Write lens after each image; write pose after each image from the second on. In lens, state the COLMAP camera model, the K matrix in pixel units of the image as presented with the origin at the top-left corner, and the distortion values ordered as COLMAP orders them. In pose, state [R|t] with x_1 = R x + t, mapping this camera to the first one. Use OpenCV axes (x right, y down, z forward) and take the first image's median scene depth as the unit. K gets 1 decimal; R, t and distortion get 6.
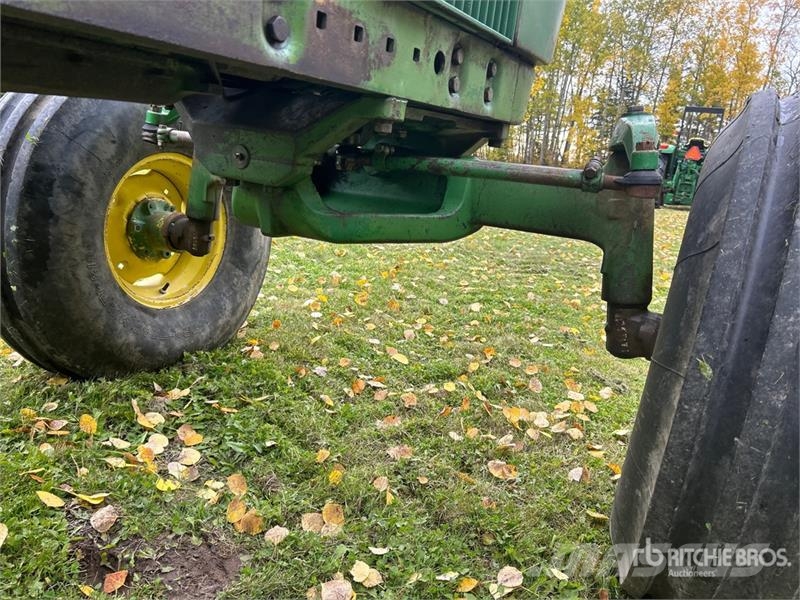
lens RADIAL K [[601.1, 0, 400.0], [0, 601.1, 300.0], [0, 0, 1]] dist [0.040333, -0.029218]
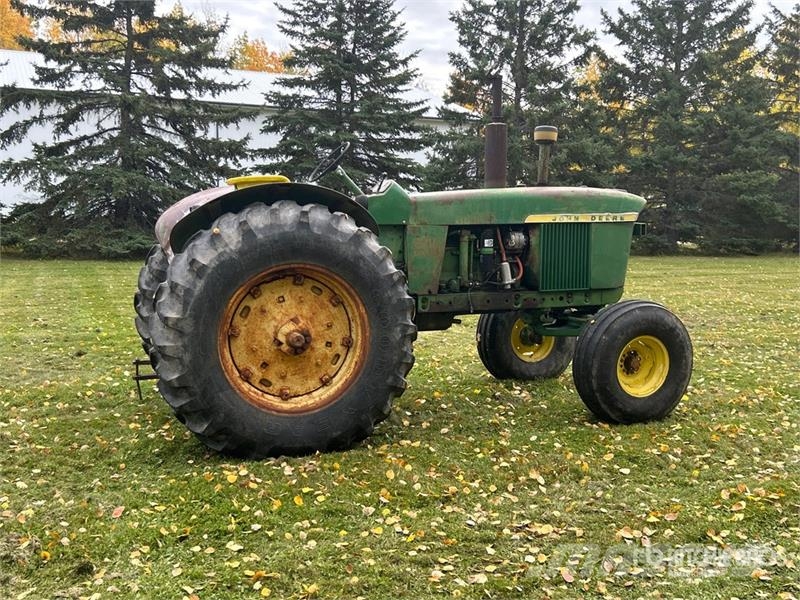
lens RADIAL K [[859.4, 0, 400.0], [0, 859.4, 300.0], [0, 0, 1]] dist [0.073483, -0.020750]
pose [[0.753576, -0.033385, -0.656512, 2.065829], [-0.090307, 0.983983, -0.153695, 0.452577], [0.651128, 0.175108, 0.738491, -2.808039]]
